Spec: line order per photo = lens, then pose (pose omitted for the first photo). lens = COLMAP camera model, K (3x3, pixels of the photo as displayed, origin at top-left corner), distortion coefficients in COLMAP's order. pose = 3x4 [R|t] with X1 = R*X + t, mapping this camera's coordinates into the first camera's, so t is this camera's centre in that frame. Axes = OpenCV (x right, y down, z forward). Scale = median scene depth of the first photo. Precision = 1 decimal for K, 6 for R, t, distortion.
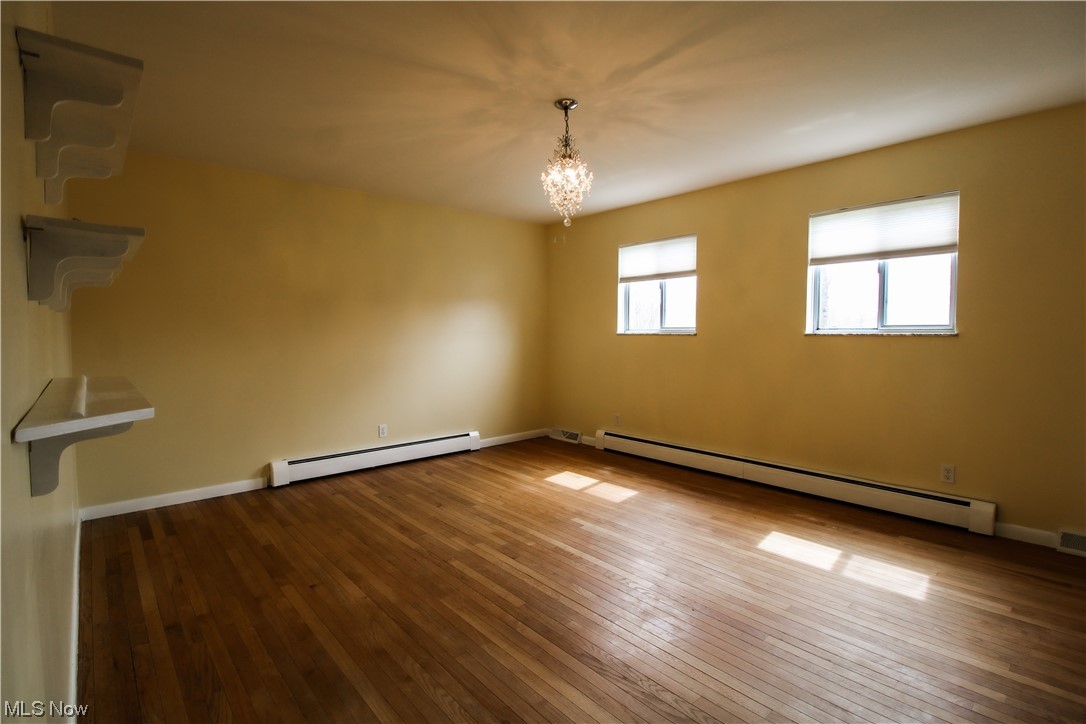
lens RADIAL K [[505.1, 0, 543.3], [0, 505.1, 362.7], [0, 0, 1]] dist [-0.009823, -0.007765]
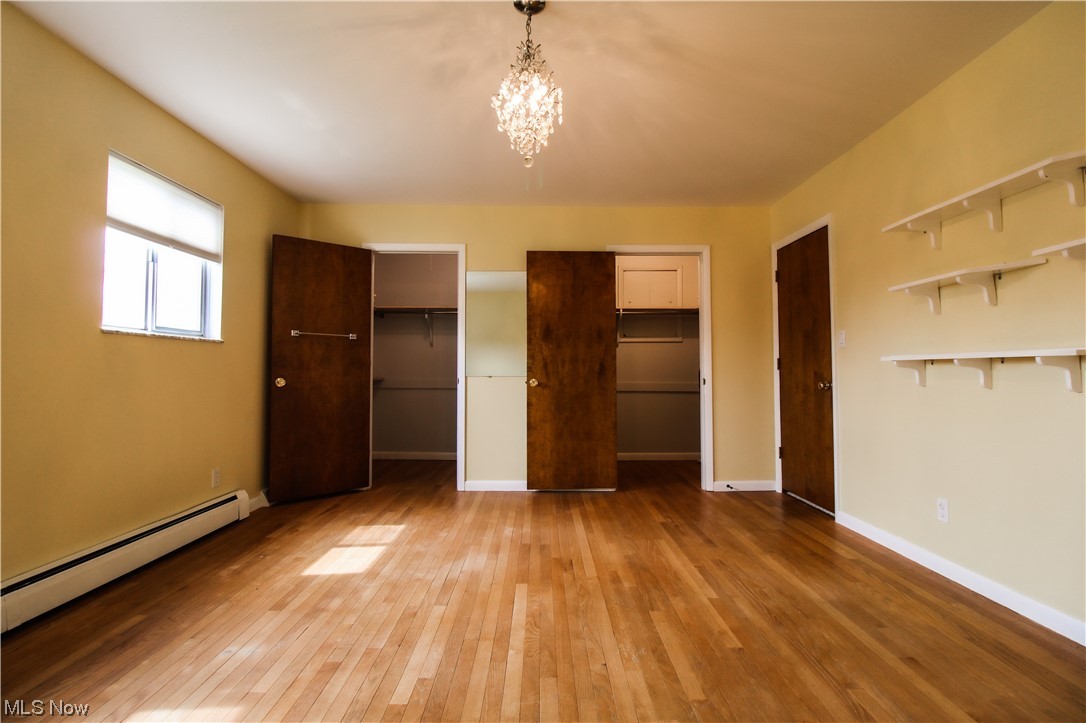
lens RADIAL K [[505.1, 0, 541.2], [0, 505.1, 358.9], [0, 0, 1]] dist [-0.009823, -0.007765]
pose [[-0.747309, 0.017628, 0.664242, -0.377034], [0.040186, 0.999017, 0.018699, -0.012920], [-0.663260, 0.040668, -0.747283, 1.334986]]
